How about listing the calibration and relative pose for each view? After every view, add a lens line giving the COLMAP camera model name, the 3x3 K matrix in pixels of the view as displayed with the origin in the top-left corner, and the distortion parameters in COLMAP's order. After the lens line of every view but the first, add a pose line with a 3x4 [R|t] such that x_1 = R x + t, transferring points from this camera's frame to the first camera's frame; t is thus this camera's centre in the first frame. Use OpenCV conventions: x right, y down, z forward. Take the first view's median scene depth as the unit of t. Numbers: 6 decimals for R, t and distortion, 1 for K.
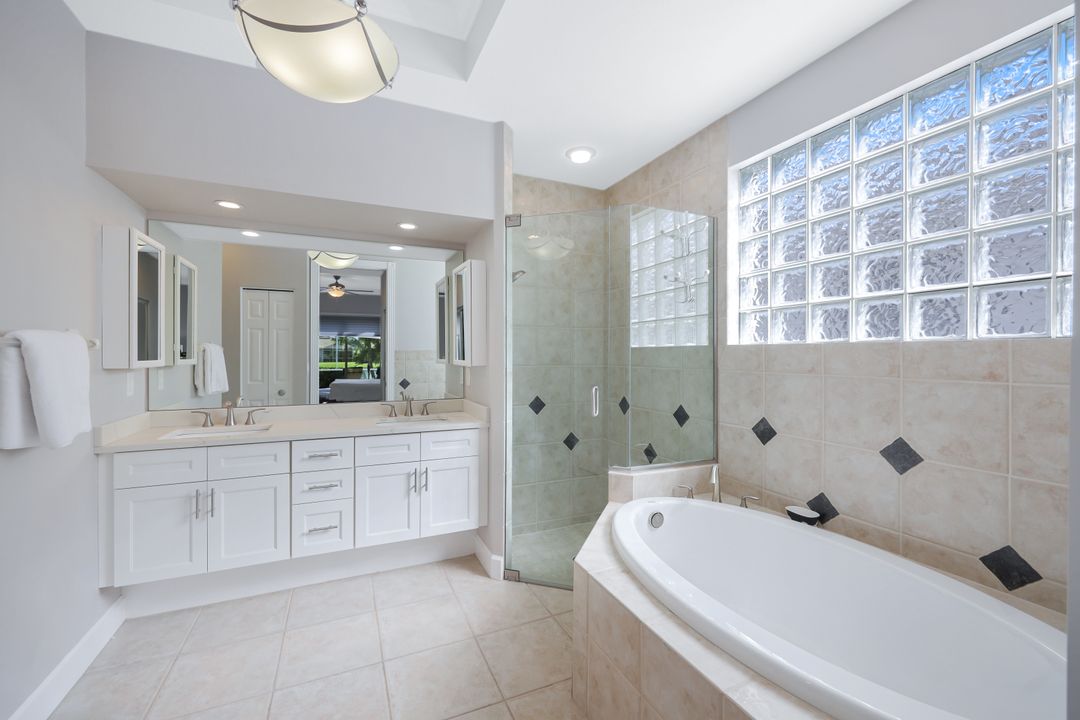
lens RADIAL K [[440.7, 0, 534.7], [0, 440.7, 356.0], [0, 0, 1]] dist [-0.000198, -0.000355]
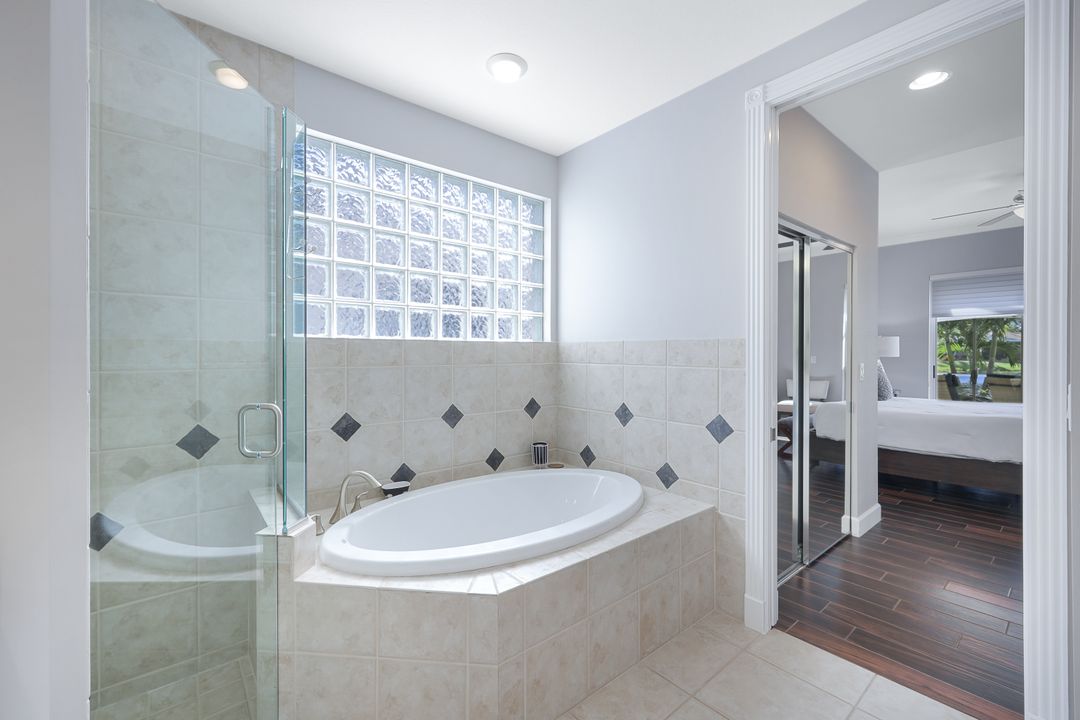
lens RADIAL K [[440.7, 0, 534.7], [0, 440.7, 356.0], [0, 0, 1]] dist [-0.000198, -0.000355]
pose [[-0.275250, -0.012269, 0.961294, -0.618408], [-0.003453, 0.999925, 0.011773, -0.000182], [-0.961366, -0.000079, -0.275272, 1.004979]]
